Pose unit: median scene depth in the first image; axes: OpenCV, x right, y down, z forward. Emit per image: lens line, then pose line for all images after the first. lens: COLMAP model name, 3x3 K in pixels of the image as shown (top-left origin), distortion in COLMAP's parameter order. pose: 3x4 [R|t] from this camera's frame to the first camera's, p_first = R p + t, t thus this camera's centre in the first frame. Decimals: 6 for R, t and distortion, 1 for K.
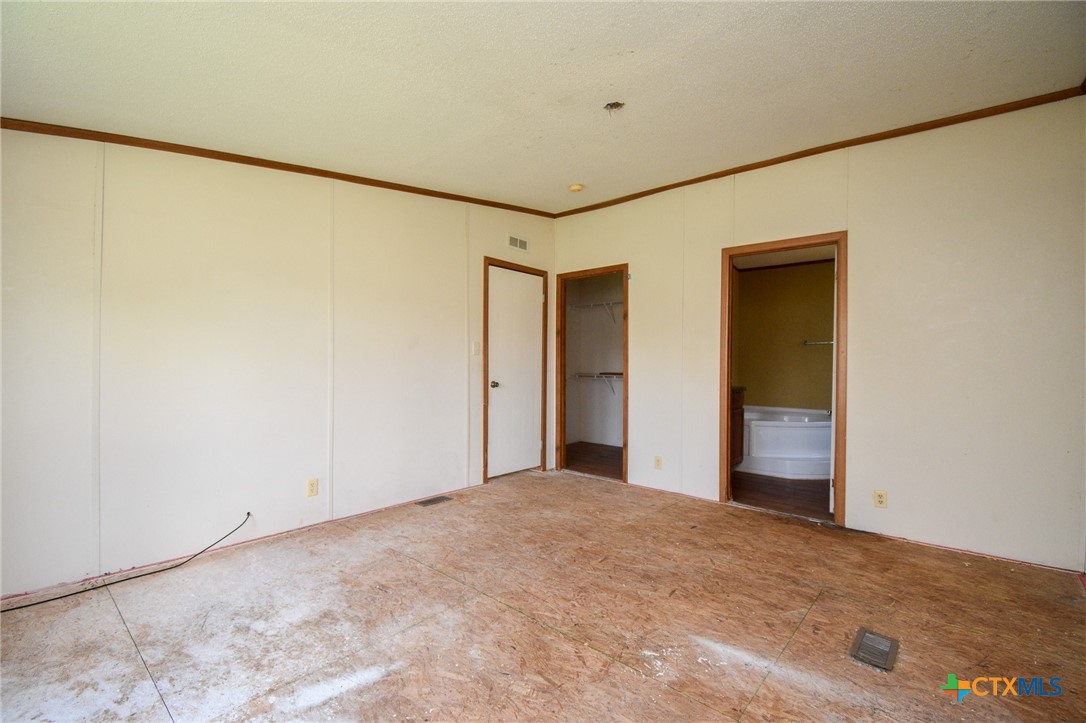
lens RADIAL K [[482.6, 0, 543.0], [0, 482.6, 361.5], [0, 0, 1]] dist [0.024003, -0.027844]
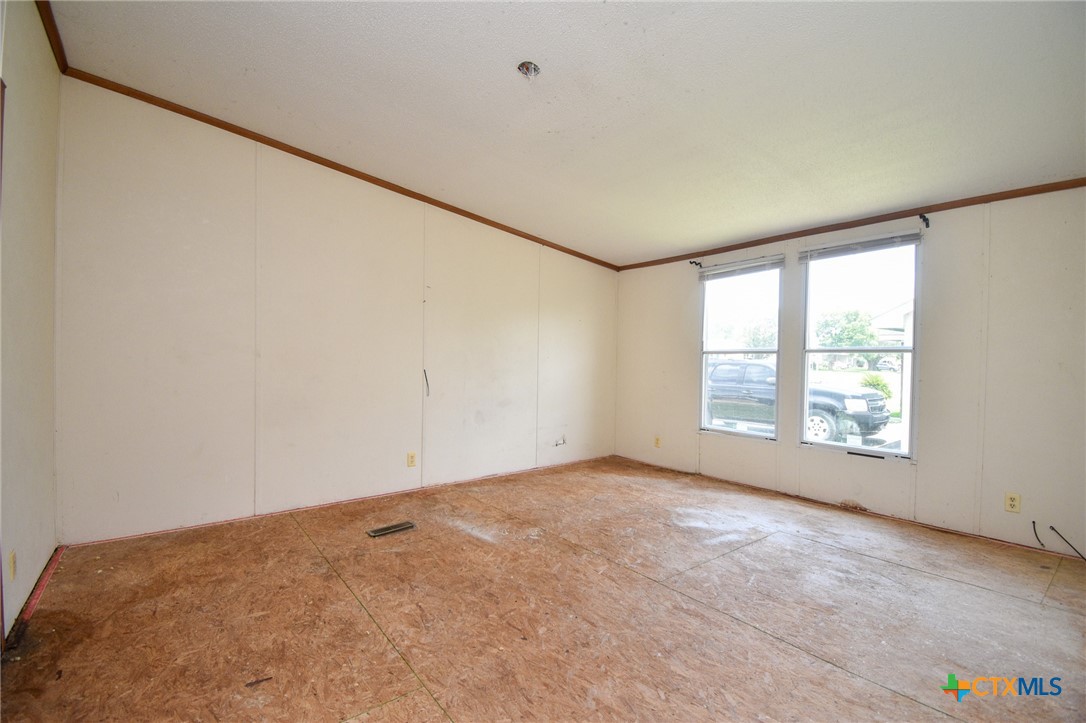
lens RADIAL K [[482.6, 0, 543.0], [0, 482.6, 361.5], [0, 0, 1]] dist [0.024003, -0.027844]
pose [[-0.980707, -0.025869, 0.193766, -0.075247], [-0.023857, 0.999635, 0.012710, 0.012250], [-0.194024, 0.007842, -0.980965, 2.023109]]
